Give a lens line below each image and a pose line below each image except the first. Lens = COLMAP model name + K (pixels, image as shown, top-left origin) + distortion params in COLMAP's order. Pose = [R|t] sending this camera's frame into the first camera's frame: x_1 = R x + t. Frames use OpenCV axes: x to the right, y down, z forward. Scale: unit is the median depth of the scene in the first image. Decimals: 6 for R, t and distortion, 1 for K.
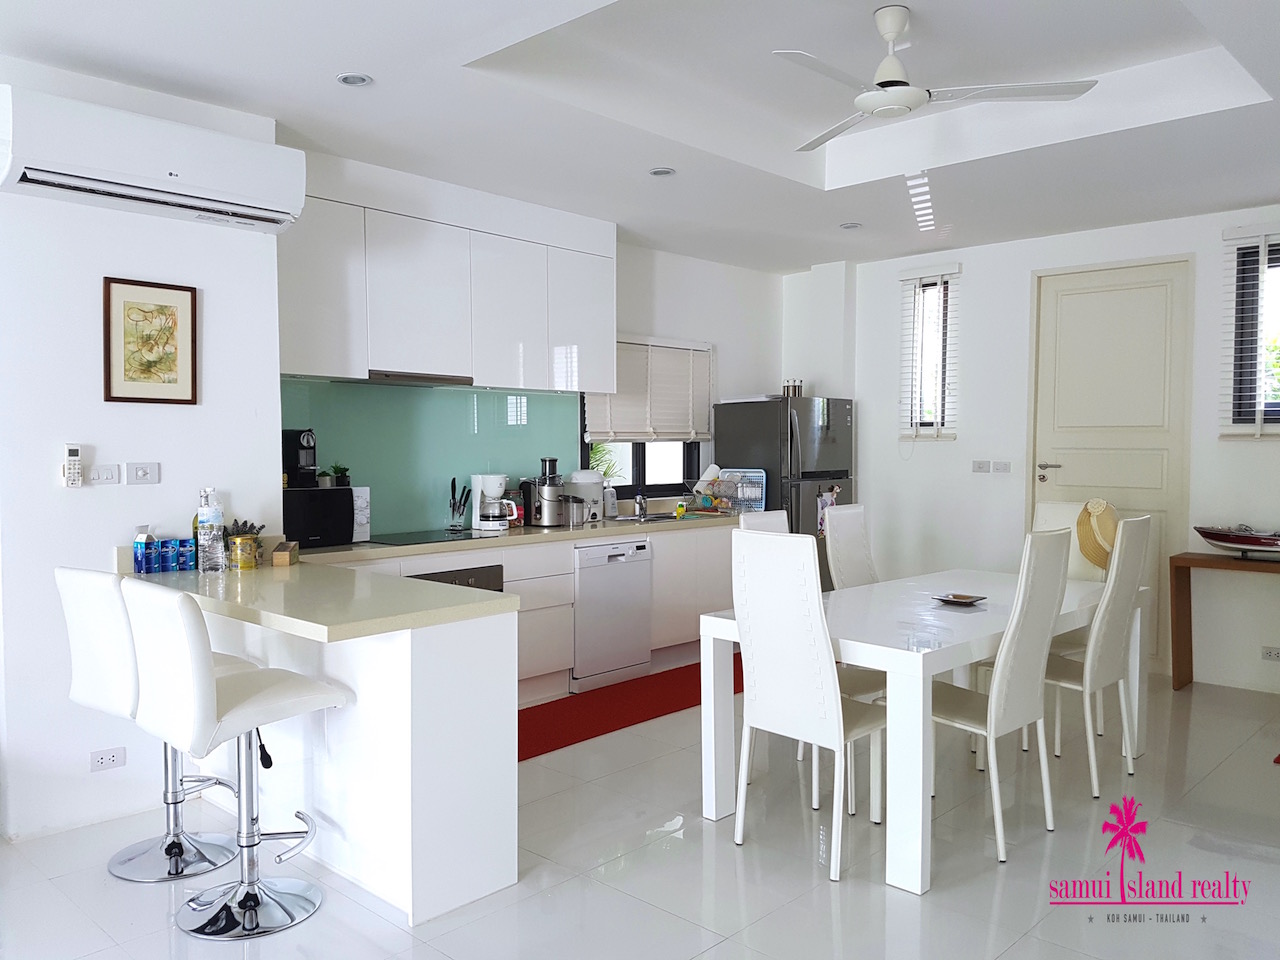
lens RADIAL K [[994.8, 0, 639.1], [0, 994.8, 474.0], [0, 0, 1]] dist [0.032754, -0.036397]
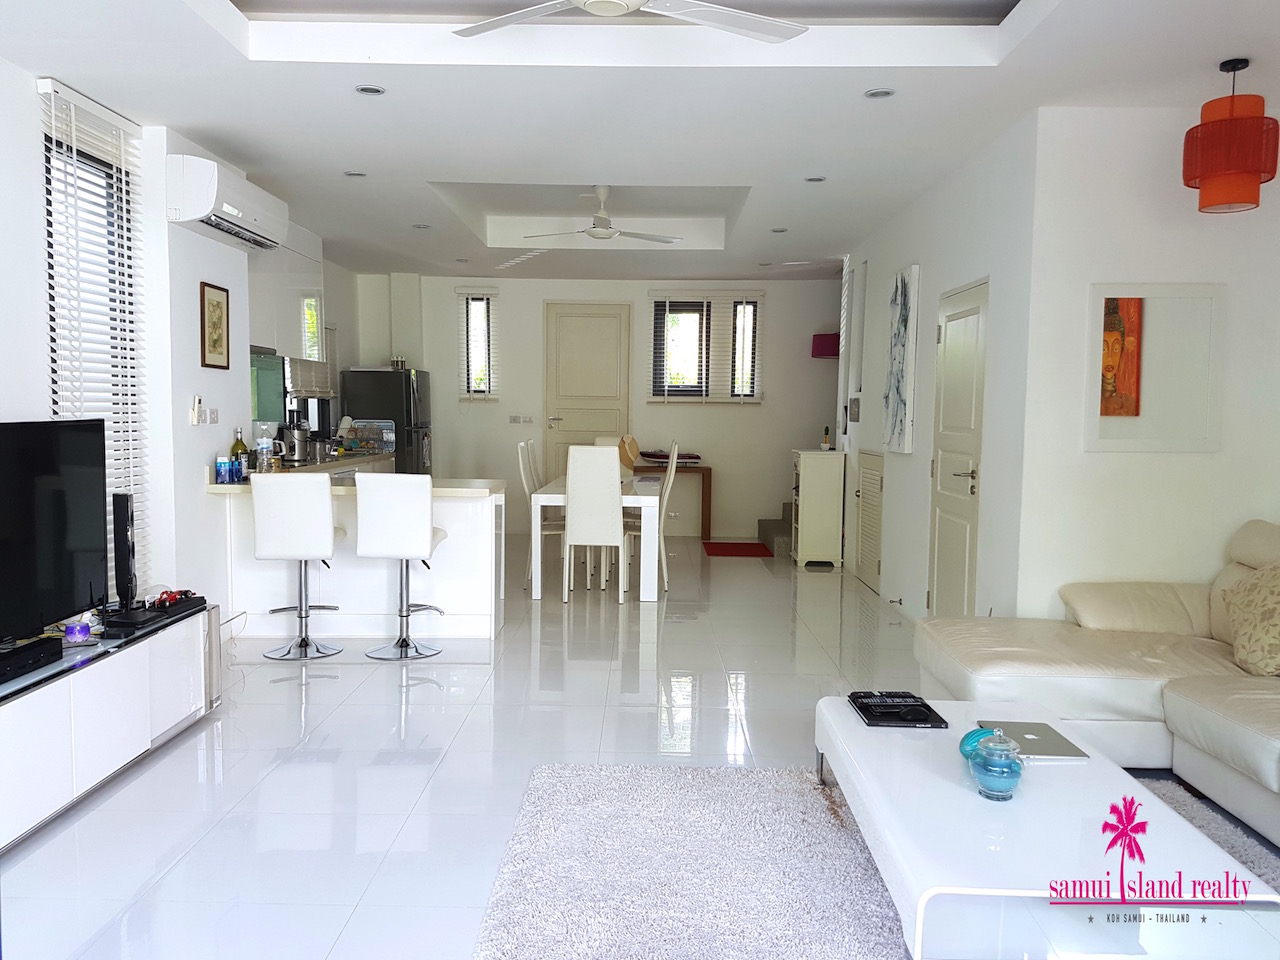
lens RADIAL K [[994.8, 0, 626.2], [0, 994.8, 487.3], [0, 0, 1]] dist [0.032754, -0.036397]
pose [[0.732754, -0.041979, 0.679198, -0.717840], [0.007126, 0.998514, 0.054028, 0.019399], [-0.680456, -0.034749, 0.731964, -0.334782]]
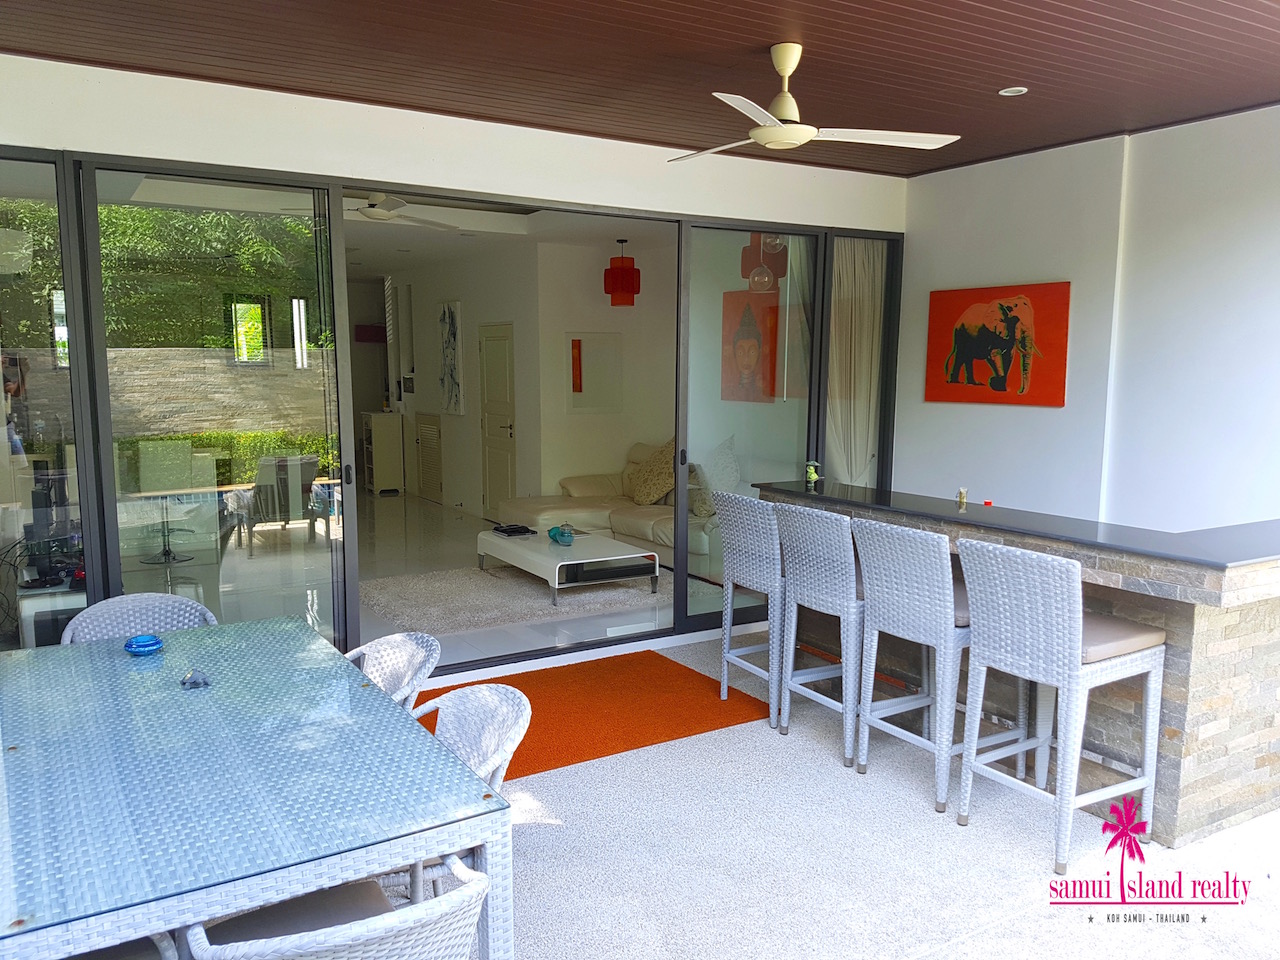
lens RADIAL K [[994.8, 0, 637.0], [0, 994.8, 483.7], [0, 0, 1]] dist [0.032754, -0.036397]
pose [[0.250910, -0.113238, 0.961364, -1.479290], [0.019858, 0.993527, 0.111844, -0.032100], [-0.967807, -0.008972, 0.251535, -0.525942]]
